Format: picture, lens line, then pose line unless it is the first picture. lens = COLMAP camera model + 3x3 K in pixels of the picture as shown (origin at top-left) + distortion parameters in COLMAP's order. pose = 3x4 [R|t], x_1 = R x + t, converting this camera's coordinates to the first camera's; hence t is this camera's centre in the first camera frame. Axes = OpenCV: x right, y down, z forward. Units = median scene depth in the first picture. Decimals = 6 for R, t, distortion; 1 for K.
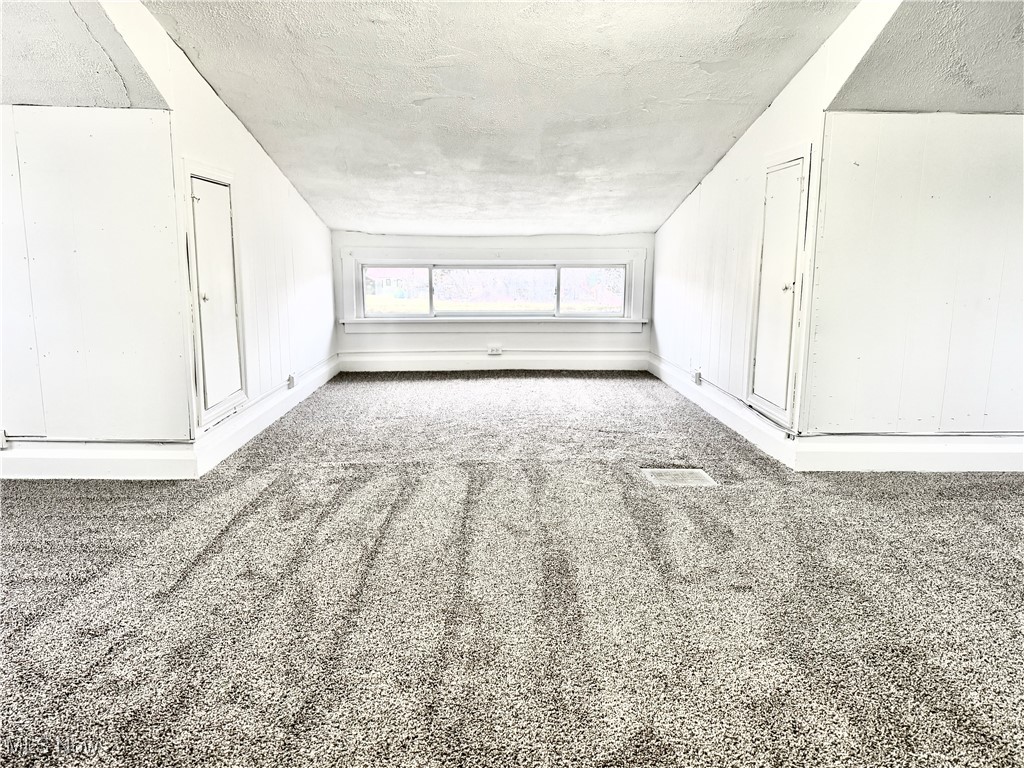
lens RADIAL K [[716.1, 0, 512.0], [0, 716.1, 384.0], [0, 0, 1]] dist [0.093790, -0.135923]
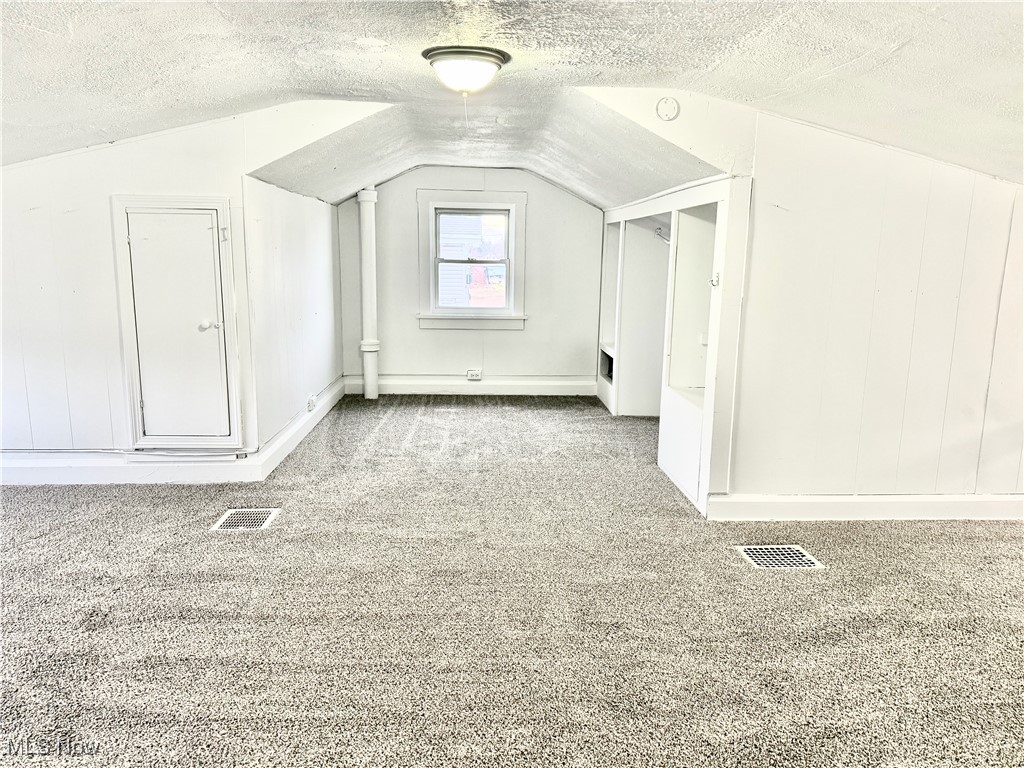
lens RADIAL K [[718.3, 0, 512.0], [0, 718.3, 384.0], [0, 0, 1]] dist [0.164222, -0.278971]
pose [[-0.035700, -0.179077, 0.983187, -0.729464], [0.163651, 0.969486, 0.182524, -0.174835], [-0.985872, 0.167416, -0.005305, 0.579944]]
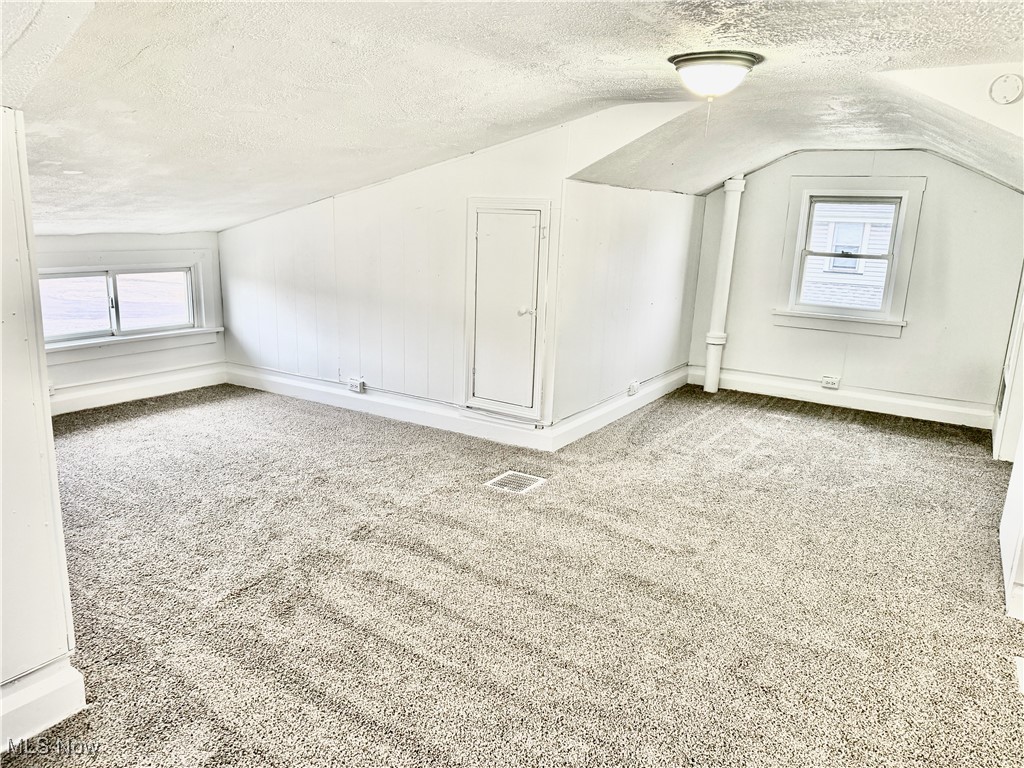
lens RADIAL K [[721.9, 0, 512.0], [0, 721.9, 384.0], [0, 0, 1]] dist [0.108728, -0.148070]
pose [[0.544553, -0.172240, 0.820850, -0.682326], [0.114532, 0.984790, 0.130660, -0.175933], [-0.830869, 0.022862, 0.555998, 0.330513]]
